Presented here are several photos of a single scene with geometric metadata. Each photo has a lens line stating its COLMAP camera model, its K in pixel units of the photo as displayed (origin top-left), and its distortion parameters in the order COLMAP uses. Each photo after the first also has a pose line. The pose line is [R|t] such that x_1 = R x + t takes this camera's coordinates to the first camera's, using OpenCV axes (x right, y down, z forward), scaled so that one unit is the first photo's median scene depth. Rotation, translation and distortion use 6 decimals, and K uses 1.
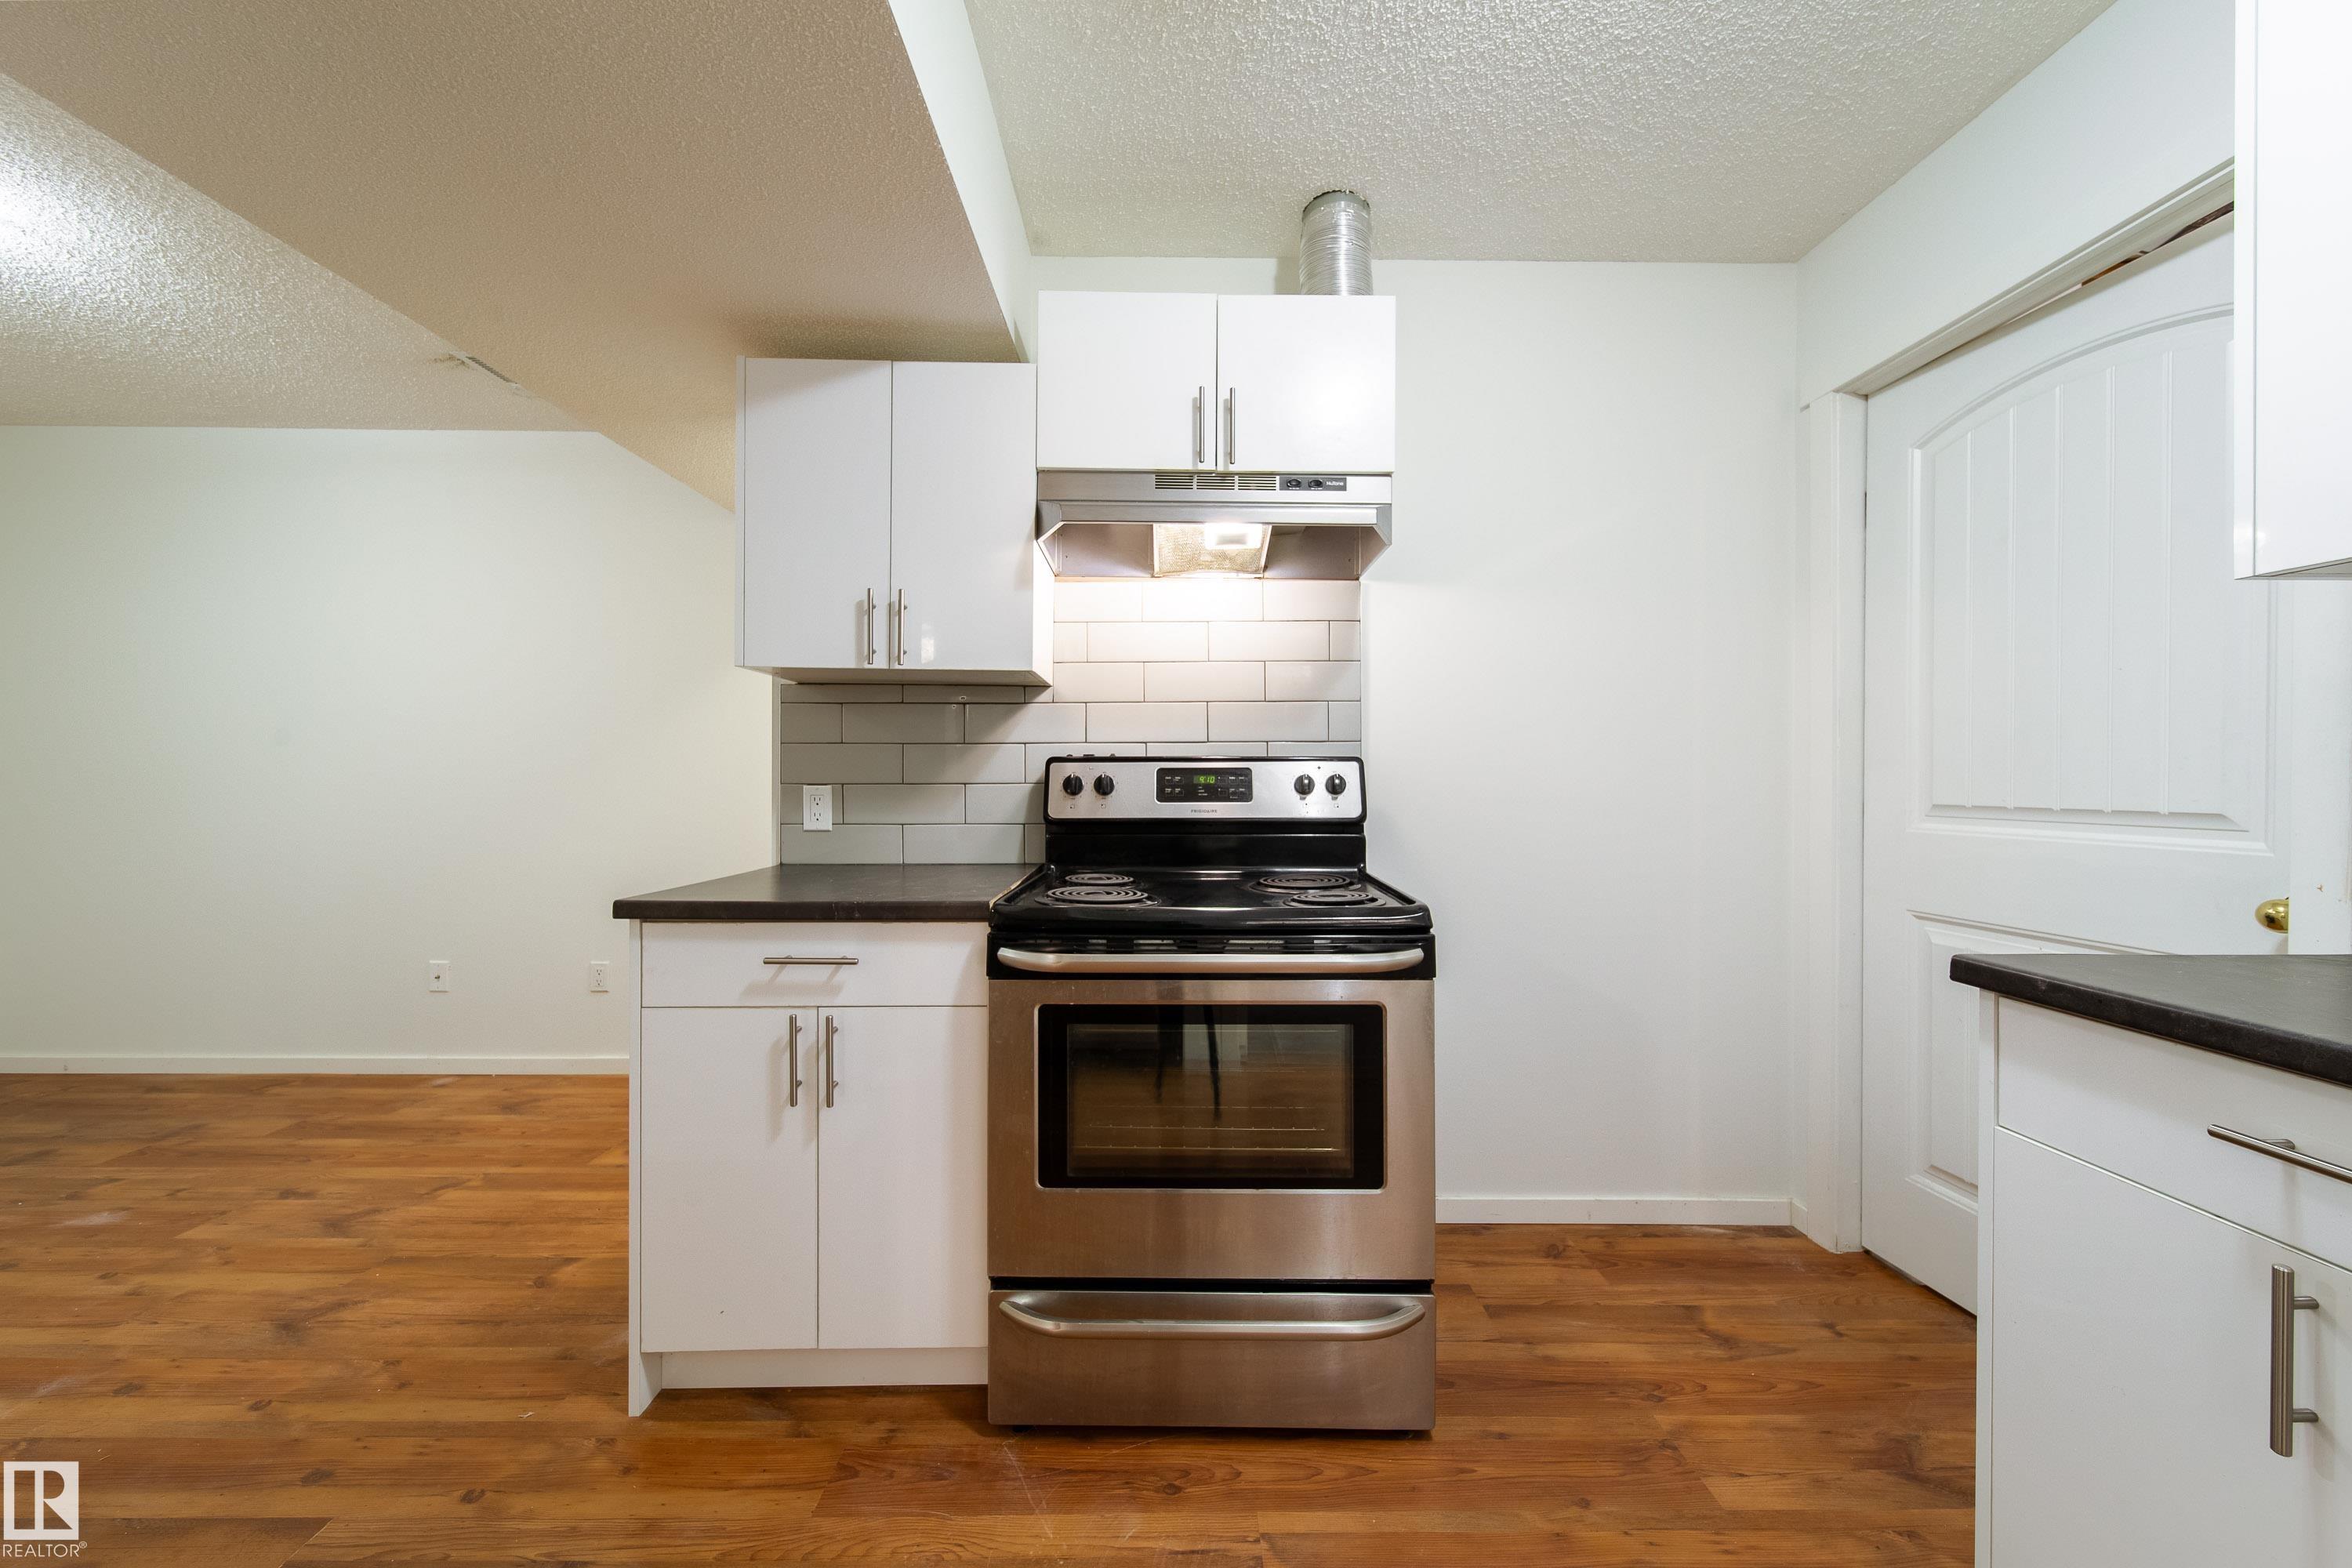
lens RADIAL K [[842.5, 0, 1169.2], [0, 842.5, 783.0], [0, 0, 1]] dist [0.004515, -0.001888]
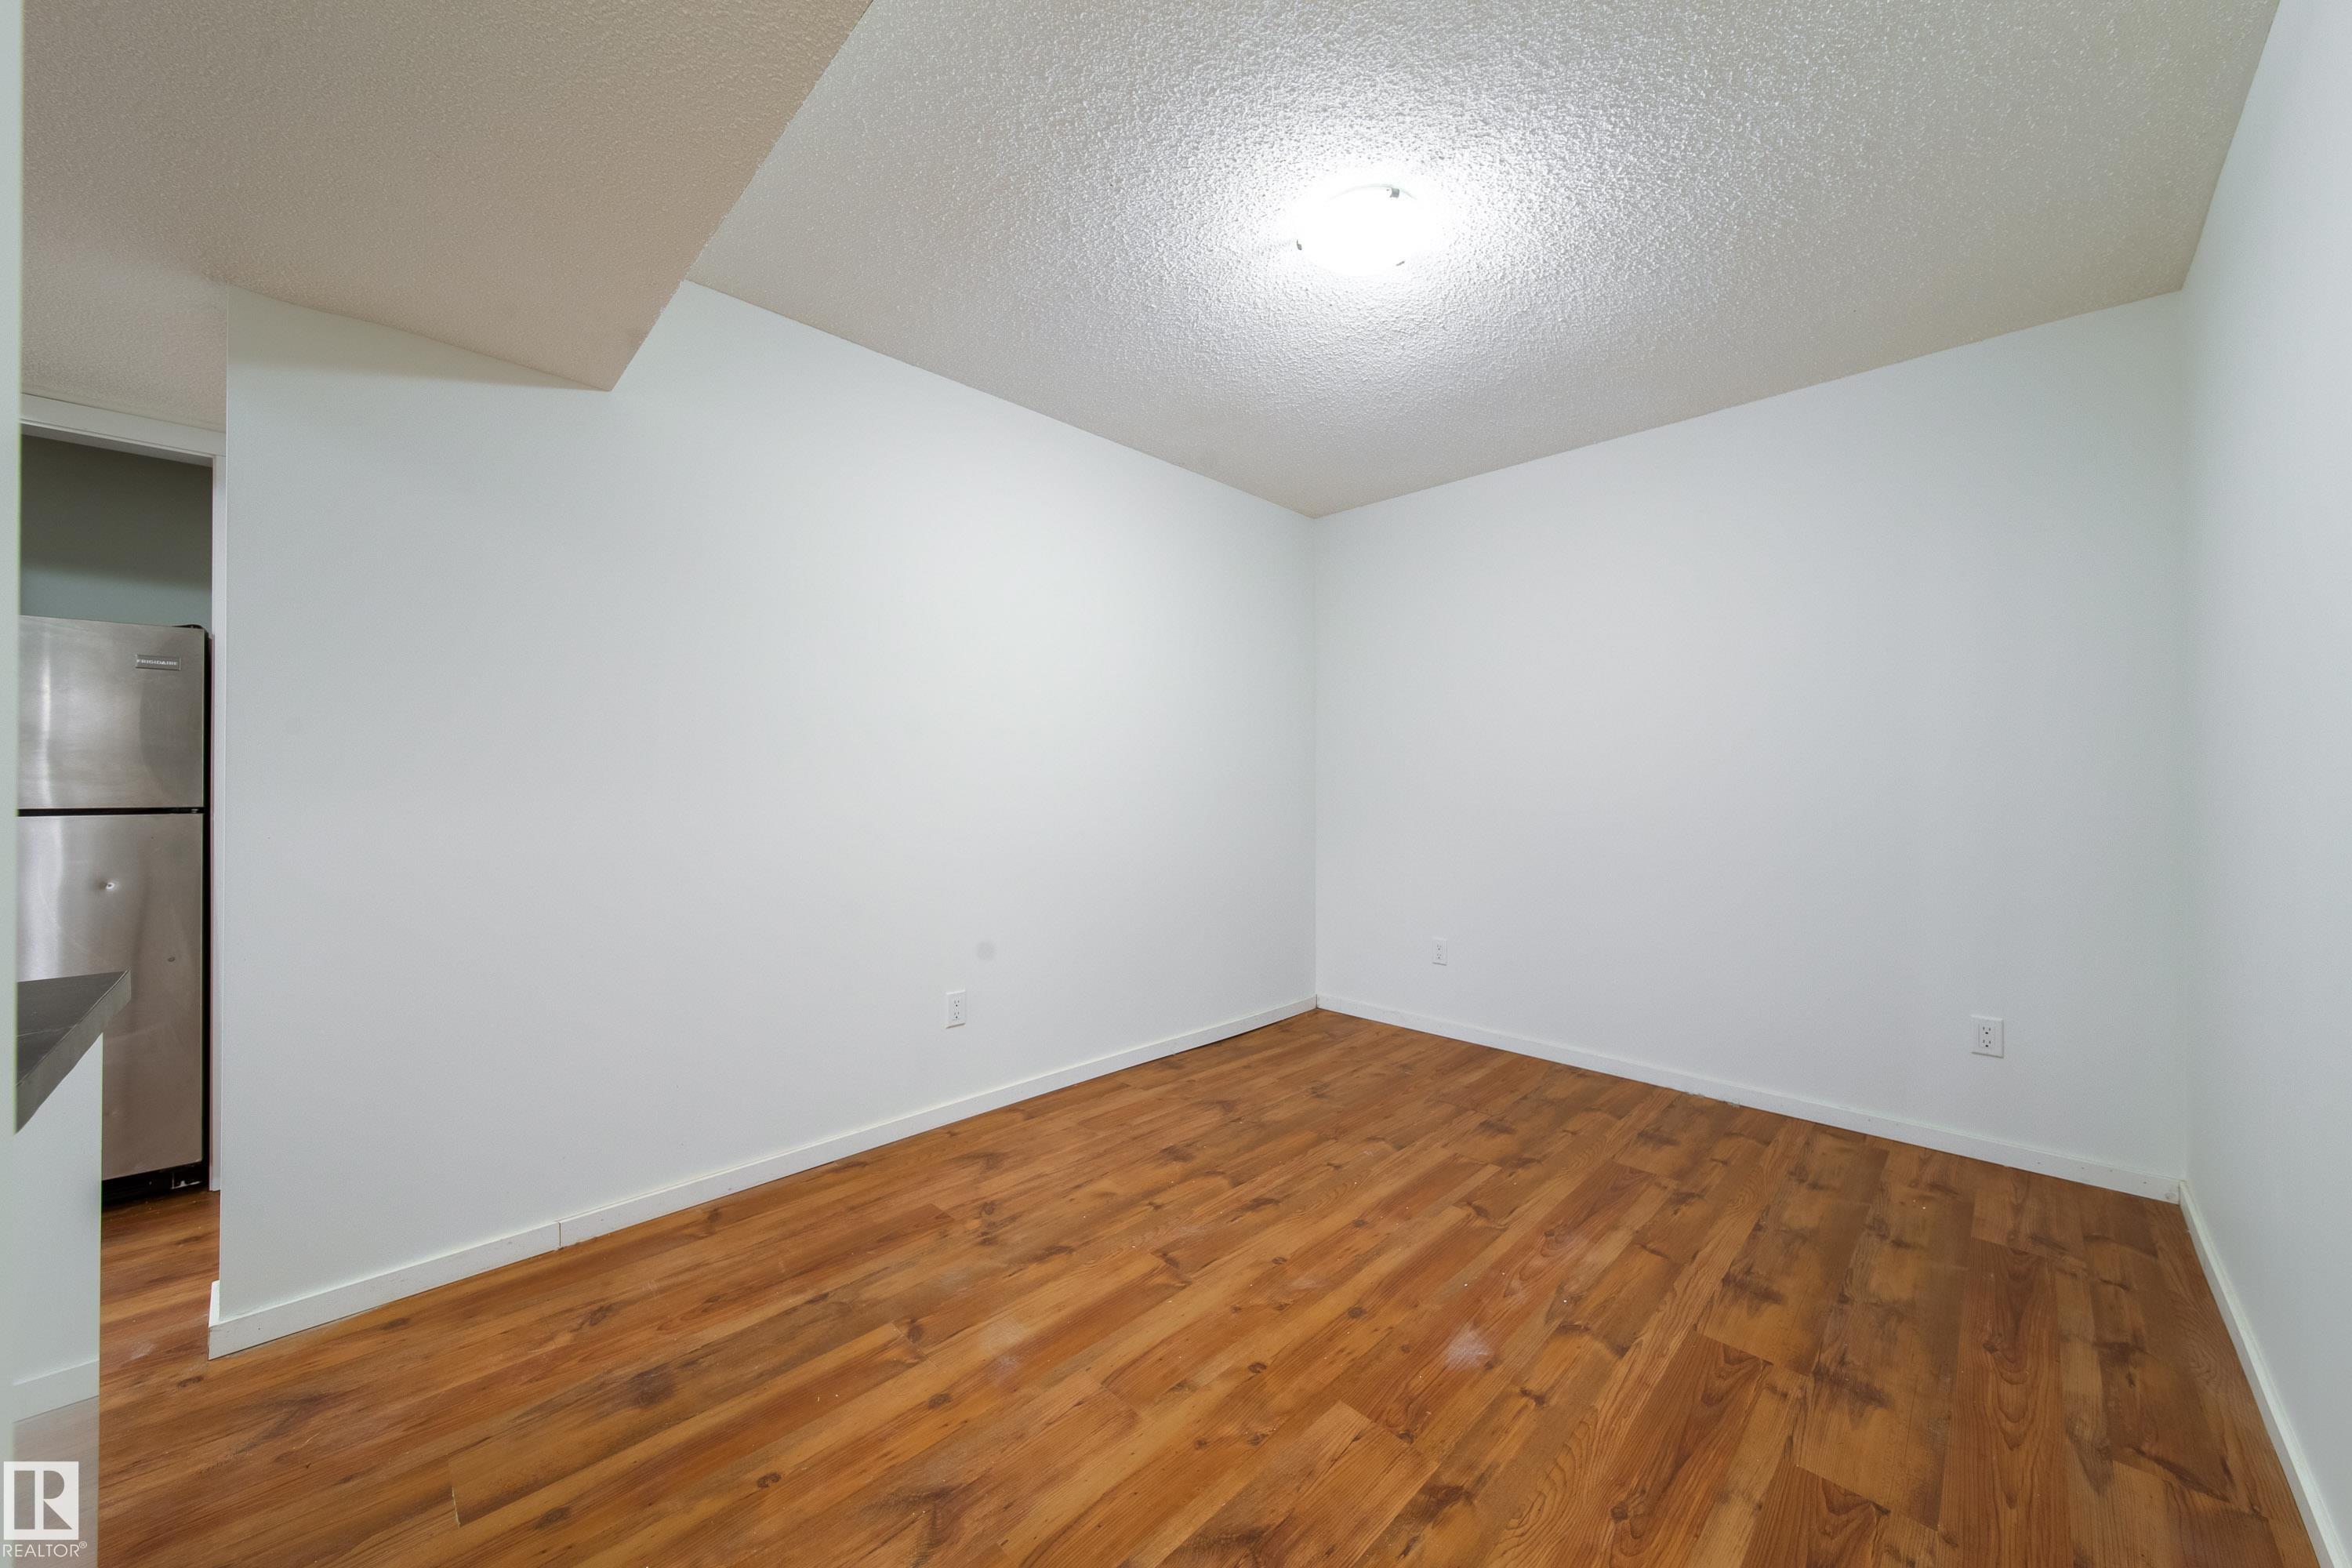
lens RADIAL K [[842.5, 0, 1163.4], [0, 842.5, 780.9], [0, 0, 1]] dist [0.004515, -0.001888]
pose [[-0.714607, -0.005498, -0.699504, -0.565262], [-0.008101, 0.999967, 0.000416, -0.003426], [0.699479, 0.005964, -0.714628, 1.457375]]
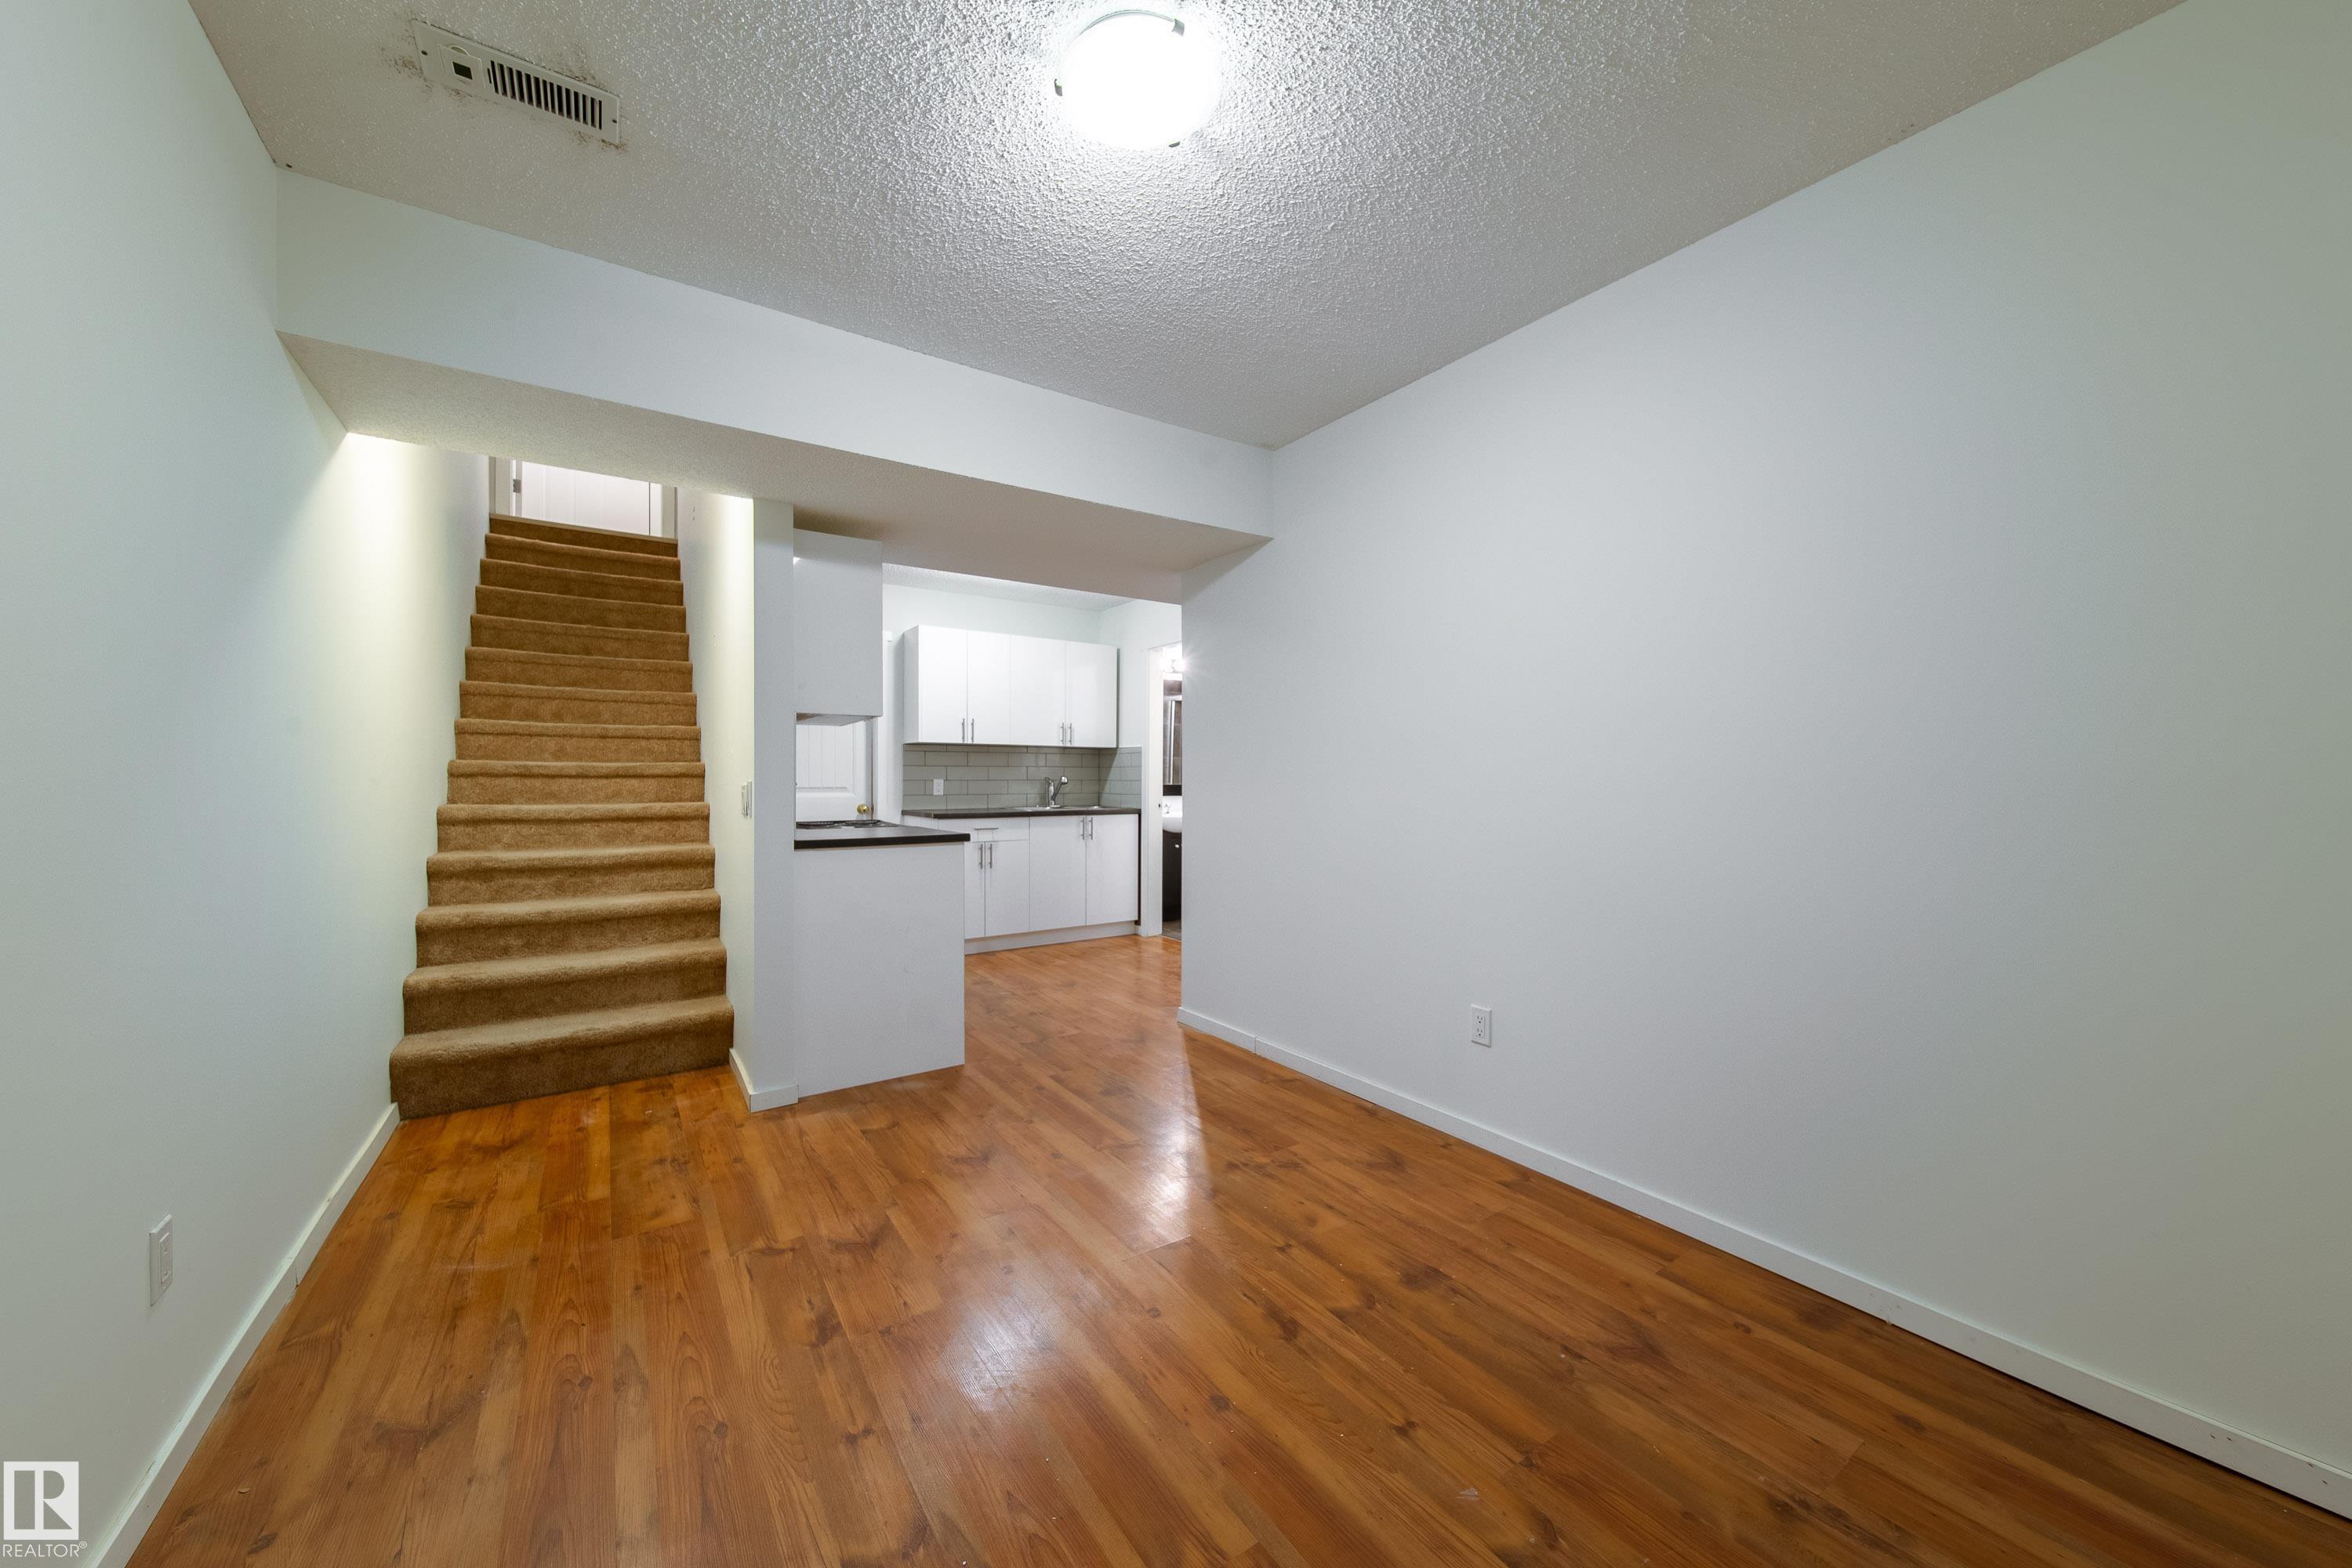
lens RADIAL K [[842.5, 0, 1197.5], [0, 842.5, 783.0], [0, 0, 1]] dist [0.004515, -0.001888]
pose [[-0.571833, -0.005482, 0.820352, -2.105021], [0.003190, 0.999955, 0.008906, -0.009355], [-0.820364, 0.007710, -0.571790, 1.317833]]
